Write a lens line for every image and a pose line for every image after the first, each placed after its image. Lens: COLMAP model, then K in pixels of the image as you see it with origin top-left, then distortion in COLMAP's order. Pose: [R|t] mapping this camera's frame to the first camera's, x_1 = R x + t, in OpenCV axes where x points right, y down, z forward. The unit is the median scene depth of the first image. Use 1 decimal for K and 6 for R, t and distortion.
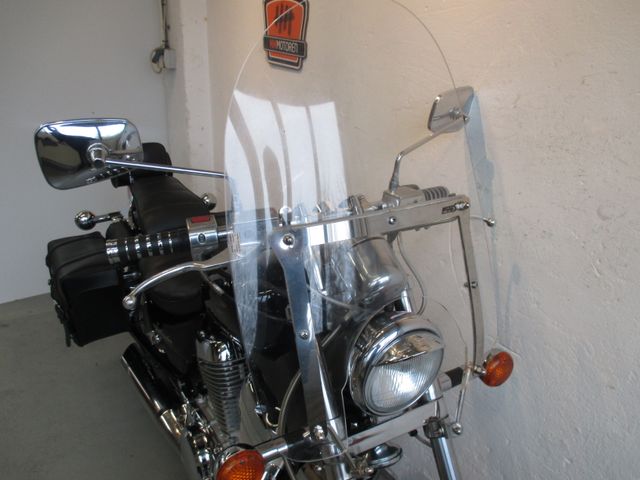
lens RADIAL K [[528.8, 0, 320.3], [0, 528.8, 240.1], [0, 0, 1]] dist [-0.045934, -0.013291]
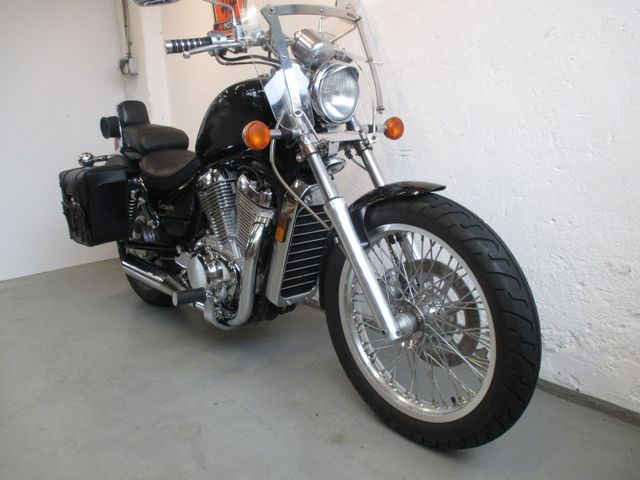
lens RADIAL K [[528.8, 0, 321.3], [0, 528.8, 240.7], [0, 0, 1]] dist [-0.045934, -0.013291]
pose [[0.983119, -0.107190, 0.148282, -0.094704], [0.131291, 0.977738, -0.163682, 0.442255], [-0.127436, 0.180387, 0.975305, -0.288654]]
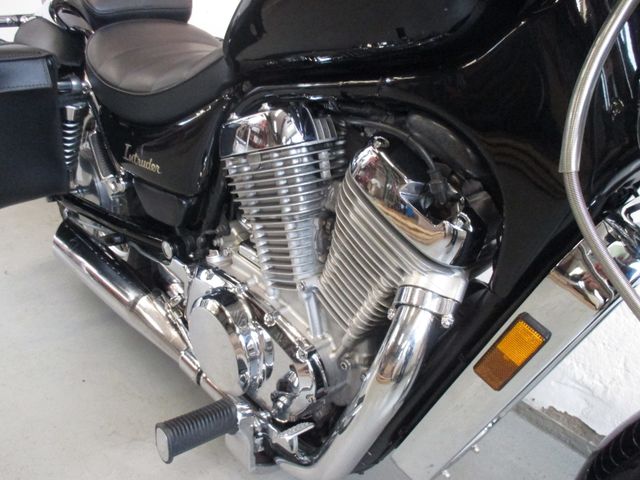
lens RADIAL K [[556.6, 0, 317.9], [0, 556.6, 239.9], [0, 0, 1]] dist [-0.019440, -0.006244]
pose [[0.985762, -0.052017, 0.159898, -0.168613], [0.041506, 0.996795, 0.068392, 0.191765], [-0.162943, -0.060782, 0.984762, 0.280317]]
